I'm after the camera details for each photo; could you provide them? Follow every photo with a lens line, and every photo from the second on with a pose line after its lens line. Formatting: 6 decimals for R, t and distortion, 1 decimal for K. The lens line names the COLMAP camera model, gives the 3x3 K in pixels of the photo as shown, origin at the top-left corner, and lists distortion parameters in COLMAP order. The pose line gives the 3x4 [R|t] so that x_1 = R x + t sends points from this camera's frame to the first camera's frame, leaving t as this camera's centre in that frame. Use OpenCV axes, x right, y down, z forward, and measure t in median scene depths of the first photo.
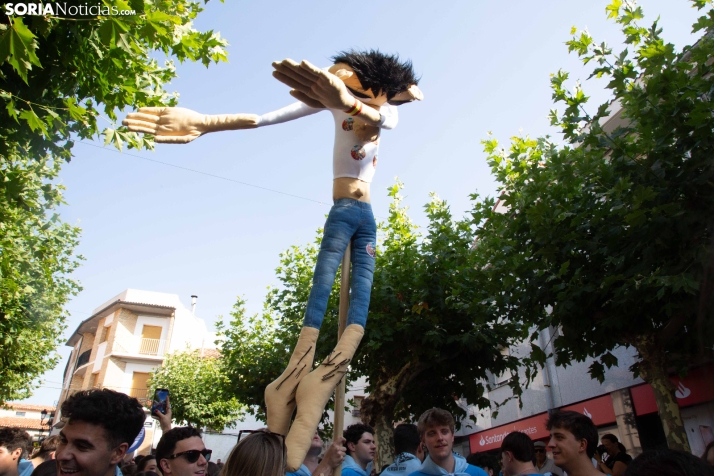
lens RADIAL K [[474.9, 0, 352.1], [0, 474.9, 241.1], [0, 0, 1]] dist [-0.083780, 0.029135]
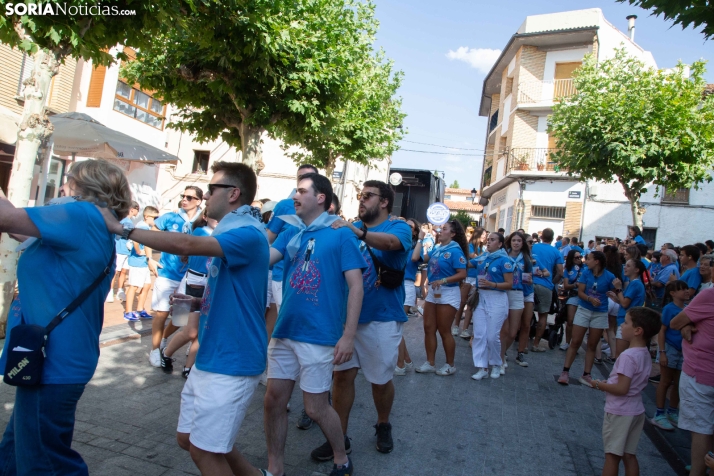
lens RADIAL K [[502.8, 0, 357.5], [0, 502.8, 240.4], [0, 0, 1]] dist [-0.079307, 0.033959]
pose [[0.653233, 0.059668, -0.754803, -0.087598], [0.261983, 0.917502, 0.299259, 0.184337], [0.710389, -0.393231, 0.583710, 0.353405]]
